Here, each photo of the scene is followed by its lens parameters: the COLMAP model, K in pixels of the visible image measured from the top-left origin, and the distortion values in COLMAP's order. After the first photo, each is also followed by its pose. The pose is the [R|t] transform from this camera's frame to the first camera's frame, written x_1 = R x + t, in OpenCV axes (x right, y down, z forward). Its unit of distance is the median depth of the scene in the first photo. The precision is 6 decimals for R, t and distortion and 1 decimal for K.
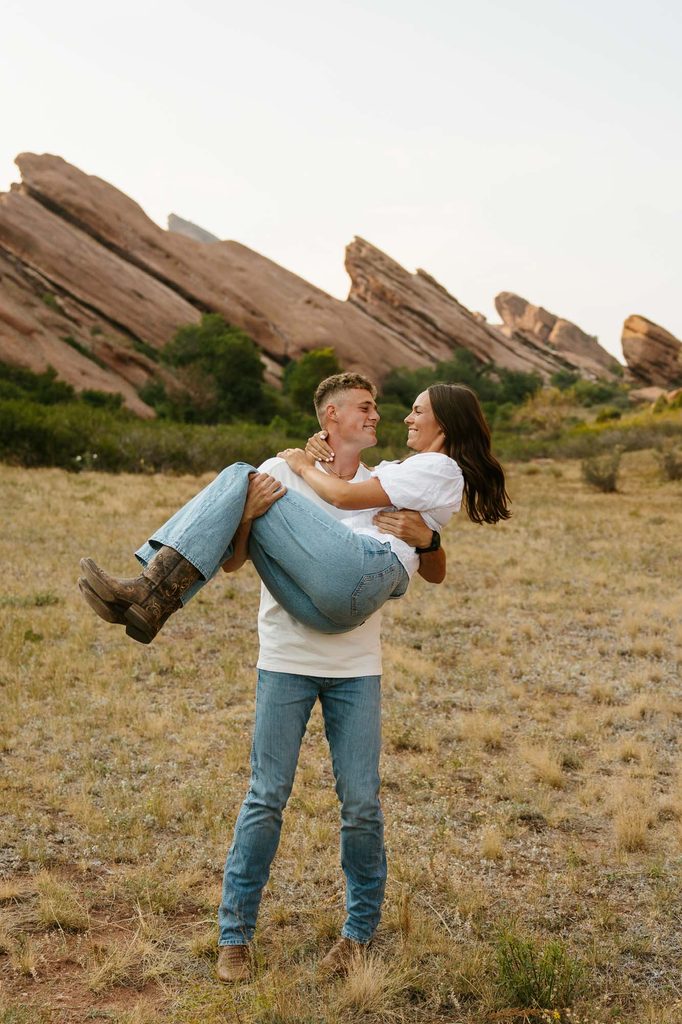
lens RADIAL K [[1237.0, 0, 341.0], [0, 1237.0, 512.0], [0, 0, 1]] dist [-0.016531, -0.020776]
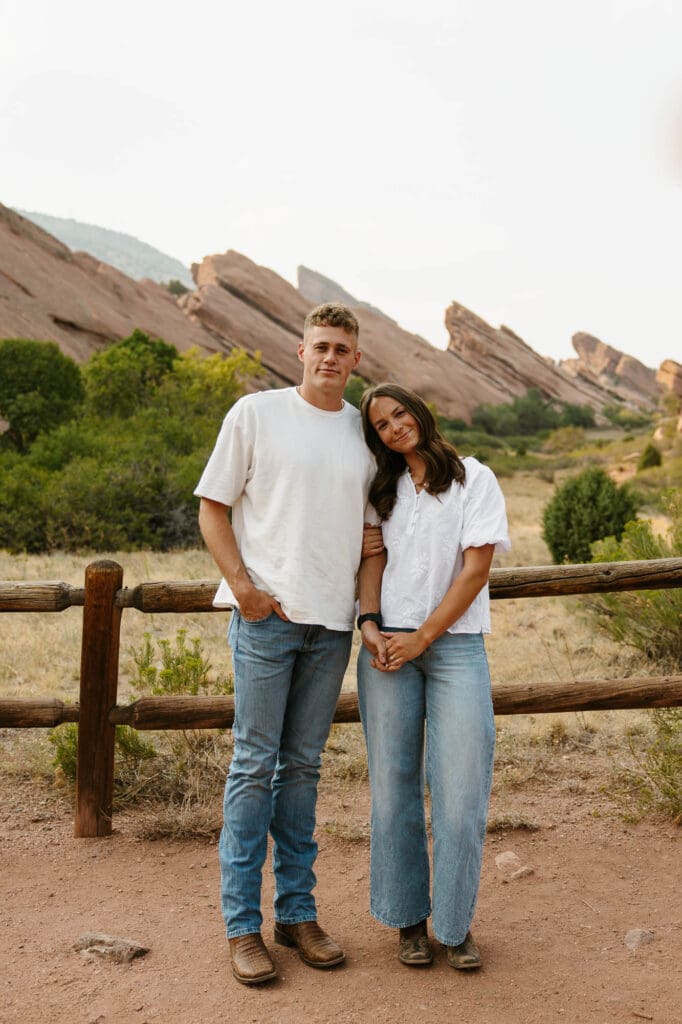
lens RADIAL K [[1237.0, 0, 341.0], [0, 1237.0, 512.0], [0, 0, 1]] dist [-0.016531, -0.020776]
pose [[0.996400, -0.000969, -0.084770, 0.004462], [0.000041, 0.999940, -0.010953, 0.014878], [0.084775, 0.010910, 0.996340, -0.318616]]
